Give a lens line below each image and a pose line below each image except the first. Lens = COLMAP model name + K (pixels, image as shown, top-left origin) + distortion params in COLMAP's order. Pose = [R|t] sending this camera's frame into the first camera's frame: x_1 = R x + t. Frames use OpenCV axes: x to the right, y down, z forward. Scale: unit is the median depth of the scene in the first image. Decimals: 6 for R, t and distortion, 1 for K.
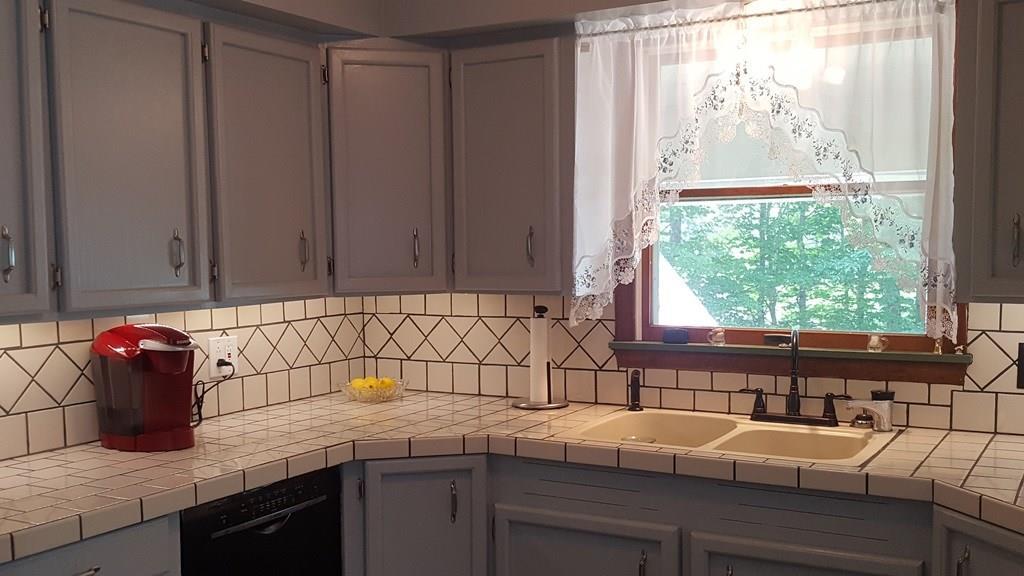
lens RADIAL K [[1056.9, 0, 481.5], [0, 1056.9, 287.4], [0, 0, 1]] dist [0.032275, 0.000000]
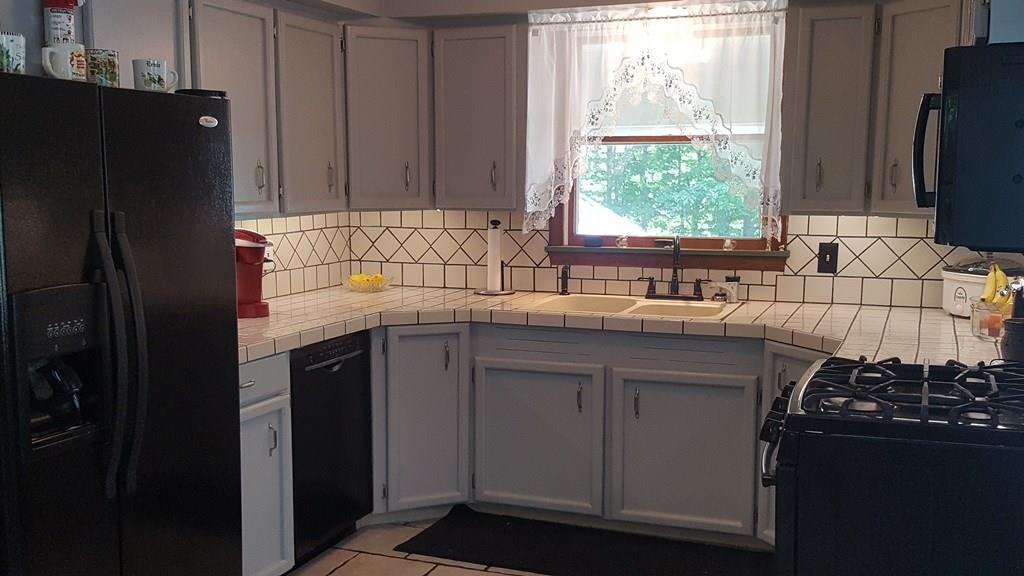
lens RADIAL K [[1056.9, 0, 514.1], [0, 1056.9, 290.5], [0, 0, 1]] dist [0.032275, 0.000000]
pose [[0.984547, -0.007233, 0.174973, -0.184264], [-0.004609, 0.997730, 0.067180, 0.019297], [-0.175061, -0.066948, 0.982279, -0.404857]]
